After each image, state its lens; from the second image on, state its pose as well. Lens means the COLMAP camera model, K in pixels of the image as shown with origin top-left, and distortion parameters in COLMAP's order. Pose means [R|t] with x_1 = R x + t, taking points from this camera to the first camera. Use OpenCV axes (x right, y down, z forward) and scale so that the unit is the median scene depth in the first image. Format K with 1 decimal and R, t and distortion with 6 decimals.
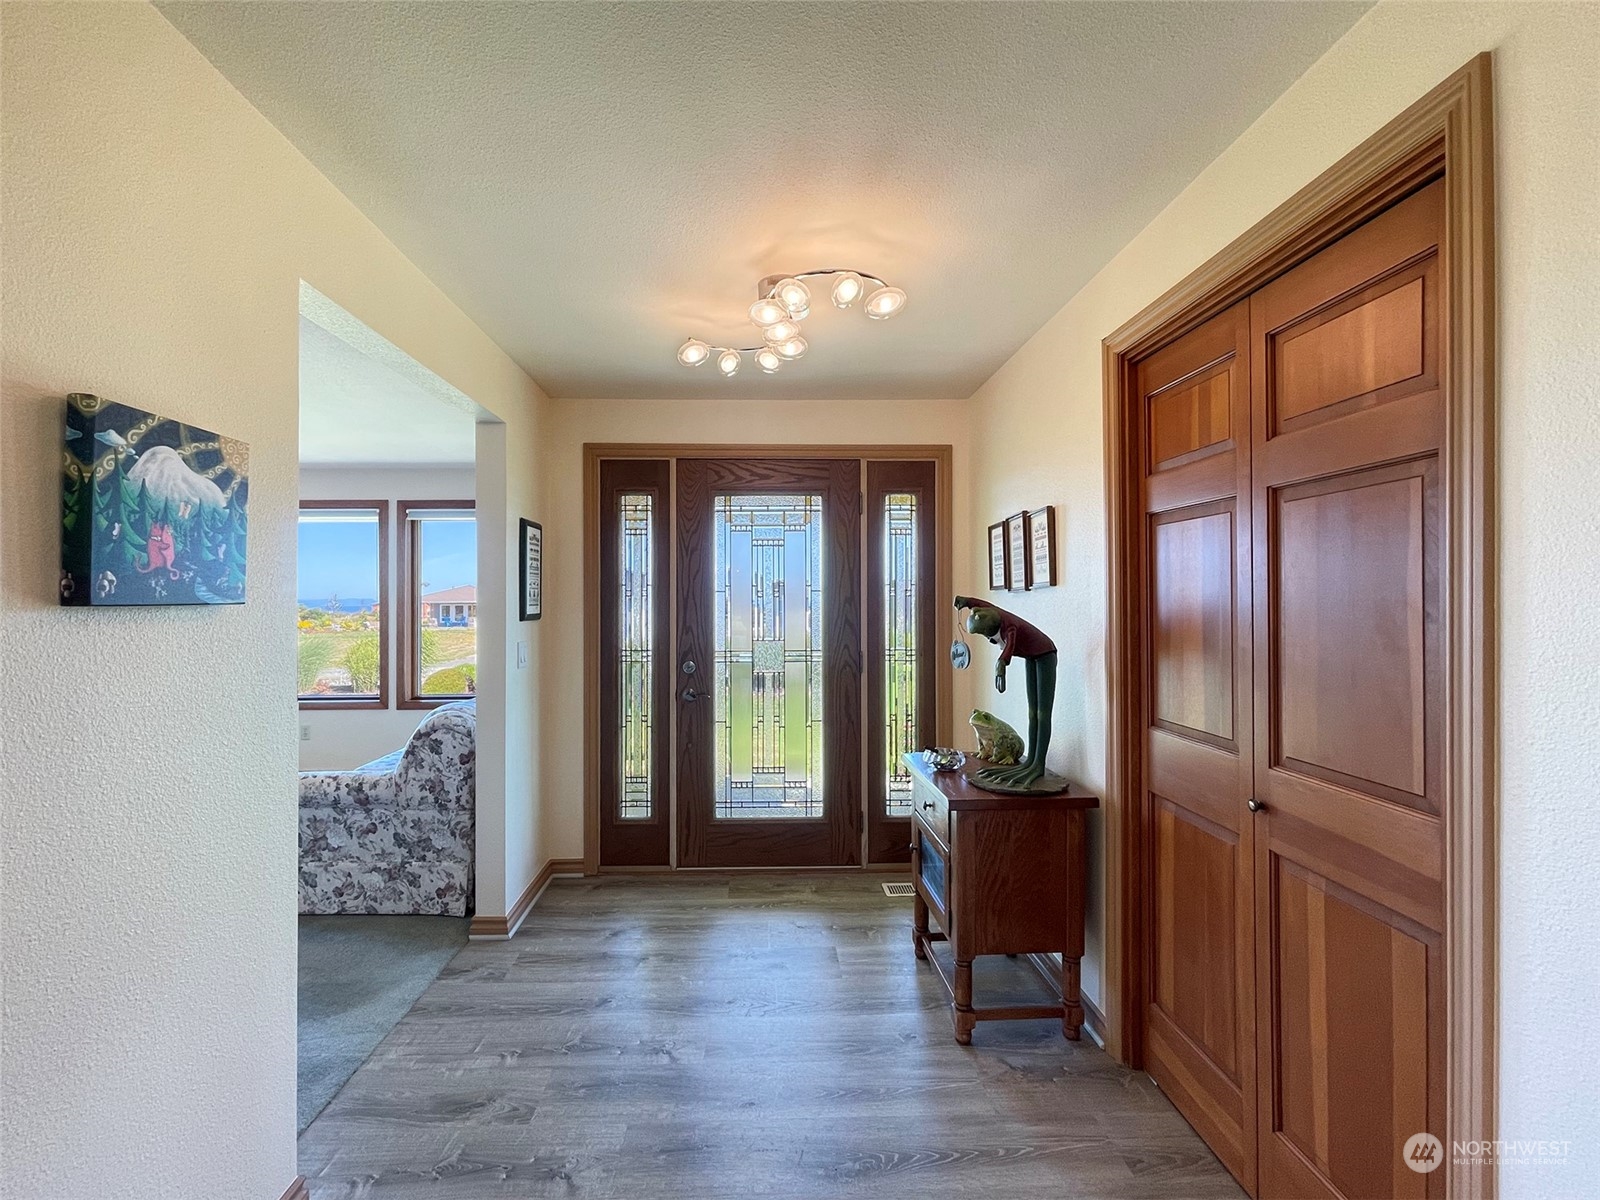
lens RADIAL K [[679.5, 0, 781.9], [0, 679.5, 599.1], [0, 0, 1]] dist [0.001254, 0.000516]
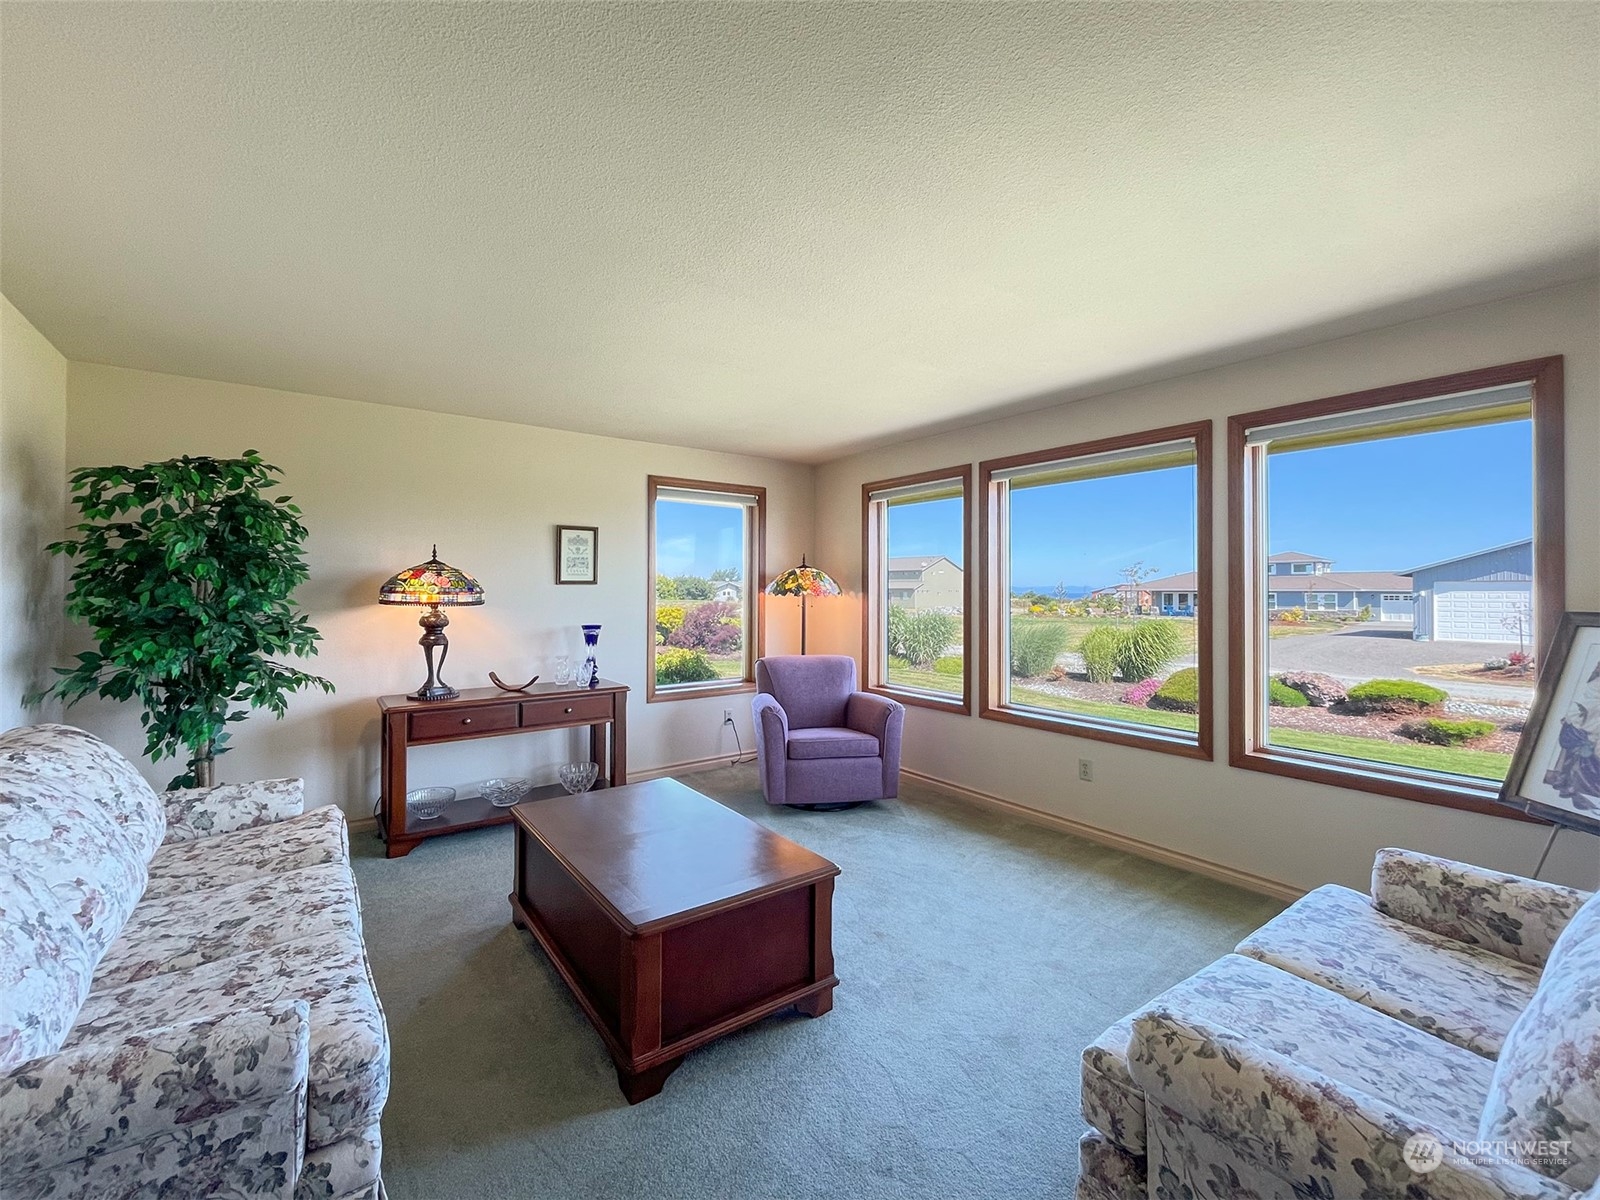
lens RADIAL K [[679.5, 0, 781.9], [0, 679.5, 599.1], [0, 0, 1]] dist [0.001254, 0.000516]
pose [[0.565308, 0.016300, -0.824719, -0.077678], [-0.001458, 0.999823, 0.018761, 0.001528], [0.824879, -0.009404, 0.565232, 0.088373]]
